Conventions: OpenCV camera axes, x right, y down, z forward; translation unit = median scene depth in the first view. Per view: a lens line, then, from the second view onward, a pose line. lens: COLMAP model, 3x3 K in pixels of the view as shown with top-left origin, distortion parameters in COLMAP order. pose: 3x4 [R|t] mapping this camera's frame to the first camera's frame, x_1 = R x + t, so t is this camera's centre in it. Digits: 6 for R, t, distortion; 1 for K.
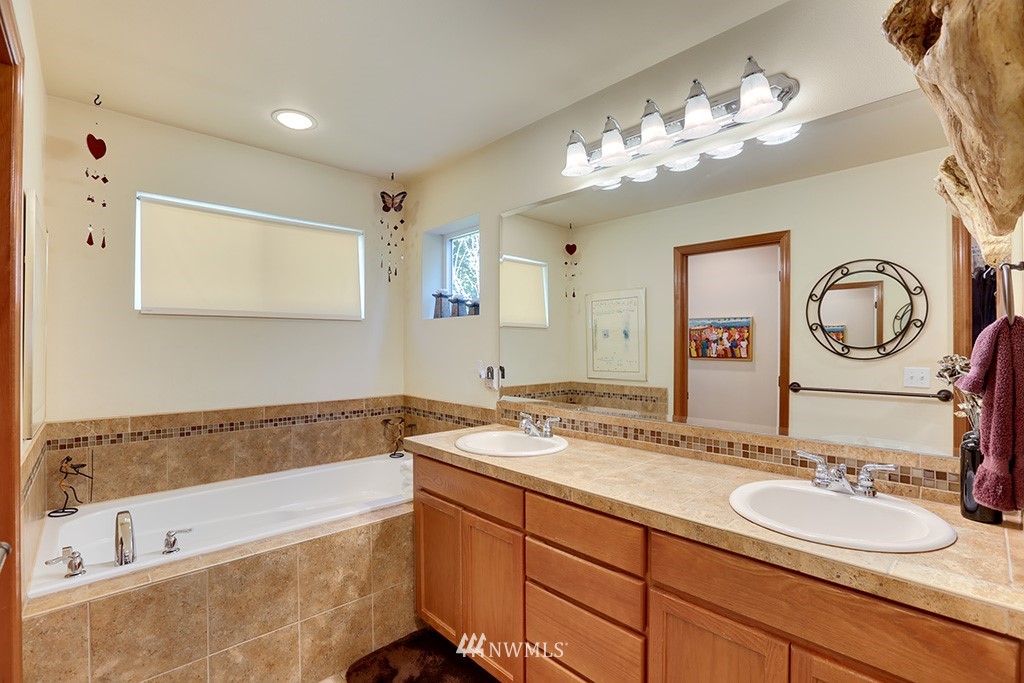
lens RADIAL K [[473.5, 0, 510.2], [0, 473.5, 338.1], [0, 0, 1]] dist [-0.027528, 0.001299]
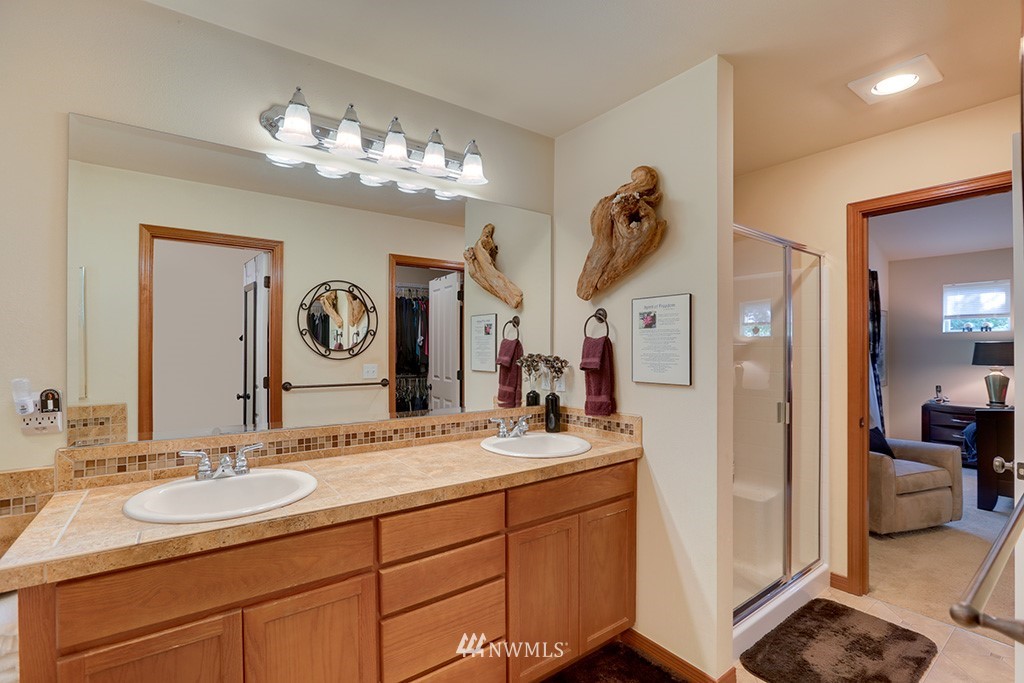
lens RADIAL K [[473.5, 0, 510.8], [0, 473.5, 348.2], [0, 0, 1]] dist [-0.027528, 0.001299]
pose [[0.108450, 0.000040, 0.994102, -0.654143], [-0.015539, 0.999878, 0.001655, 0.008022], [-0.993980, -0.015627, 0.108438, 0.559601]]
